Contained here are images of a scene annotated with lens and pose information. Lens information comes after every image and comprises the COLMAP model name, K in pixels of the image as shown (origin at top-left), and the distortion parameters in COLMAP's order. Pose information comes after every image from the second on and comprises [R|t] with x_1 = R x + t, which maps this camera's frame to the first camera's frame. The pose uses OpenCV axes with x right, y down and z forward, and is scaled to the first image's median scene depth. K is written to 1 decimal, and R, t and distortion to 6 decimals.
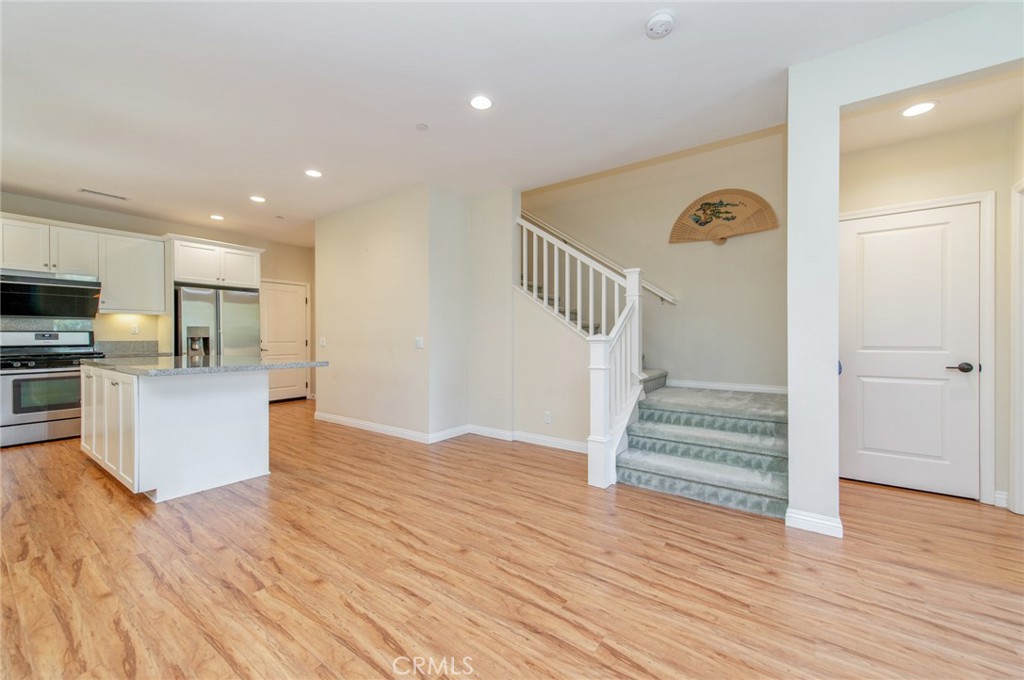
lens RADIAL K [[401.5, 0, 517.2], [0, 401.5, 338.6], [0, 0, 1]] dist [0.013709, -0.002976]
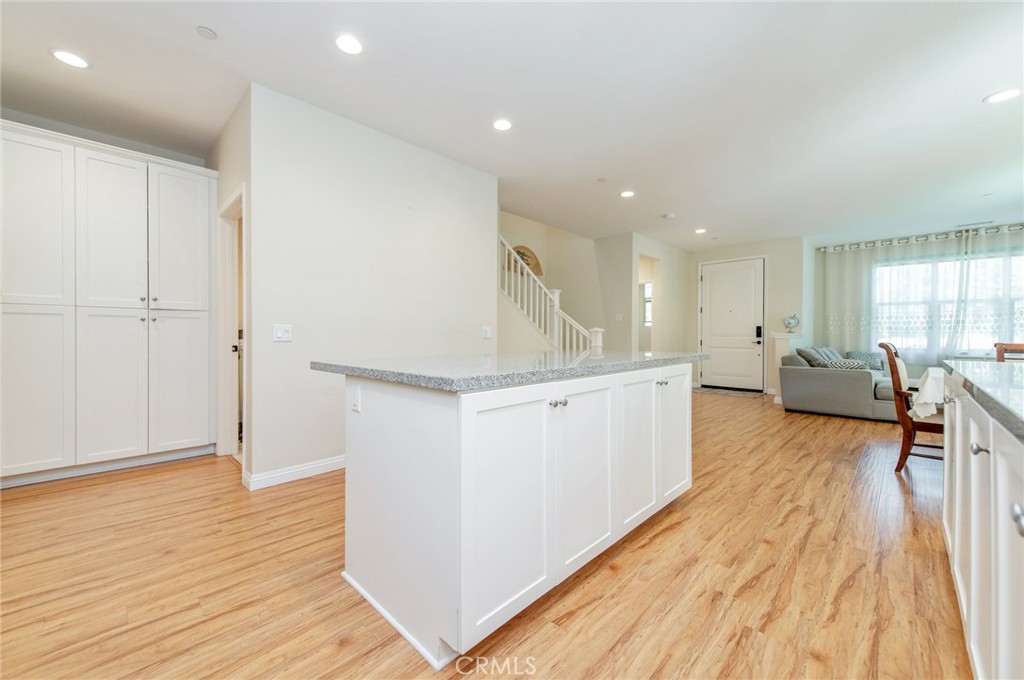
lens RADIAL K [[401.5, 0, 509.2], [0, 401.5, 334.2], [0, 0, 1]] dist [0.013709, -0.002976]
pose [[0.152164, -0.001100, 0.988355, -1.251276], [0.003452, 0.999994, 0.000582, 0.012945], [-0.988349, 0.003323, 0.152167, 0.822463]]
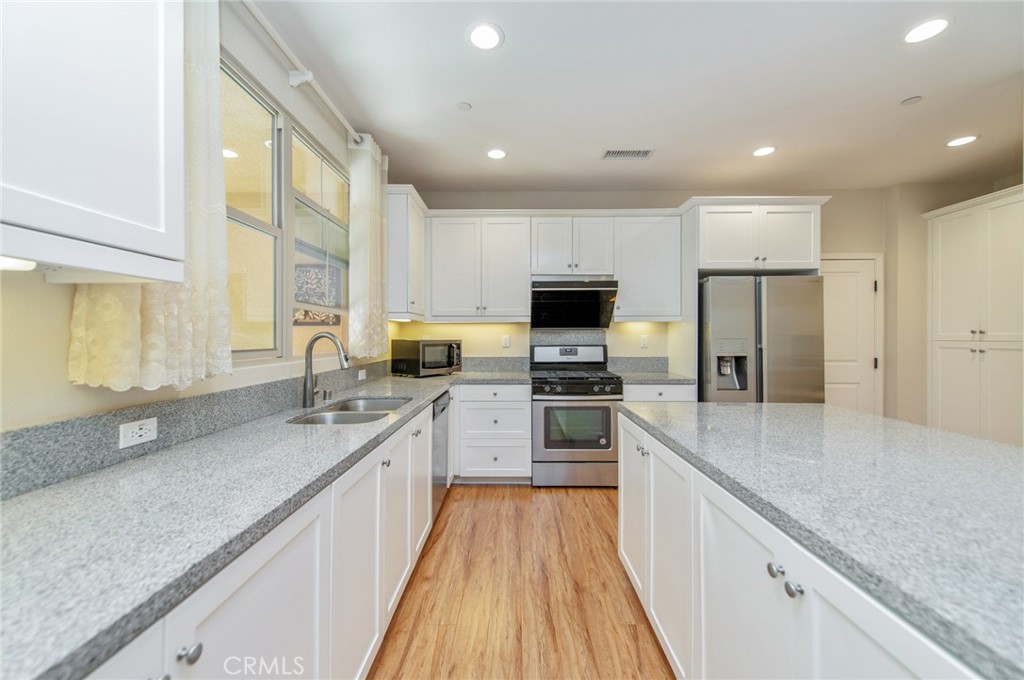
lens RADIAL K [[401.5, 0, 505.1], [0, 401.5, 335.5], [0, 0, 1]] dist [0.013709, -0.002976]
pose [[0.563124, 0.001948, -0.826370, -0.616434], [-0.005833, 0.999982, -0.001618, -0.041503], [0.826352, 0.005731, 0.563125, 0.479686]]
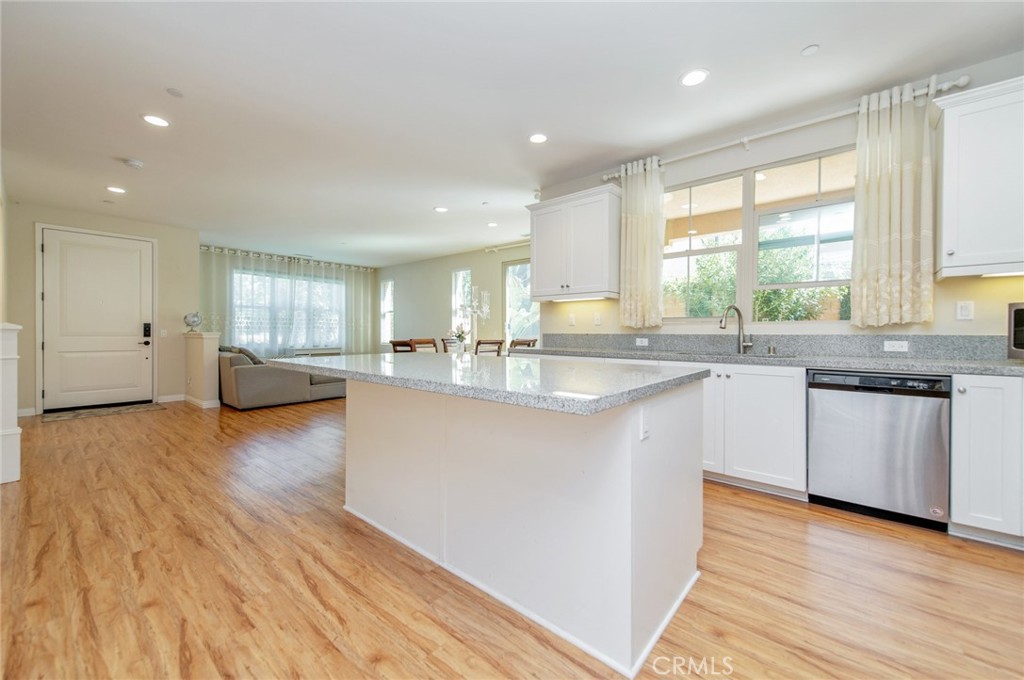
lens RADIAL K [[401.5, 0, 514.8], [0, 401.5, 338.1], [0, 0, 1]] dist [0.013709, -0.002976]
pose [[-0.996713, -0.004335, 0.080892, -0.790945], [-0.002676, 0.999784, 0.020613, 0.002212], [-0.080964, 0.020329, -0.996510, 1.372293]]
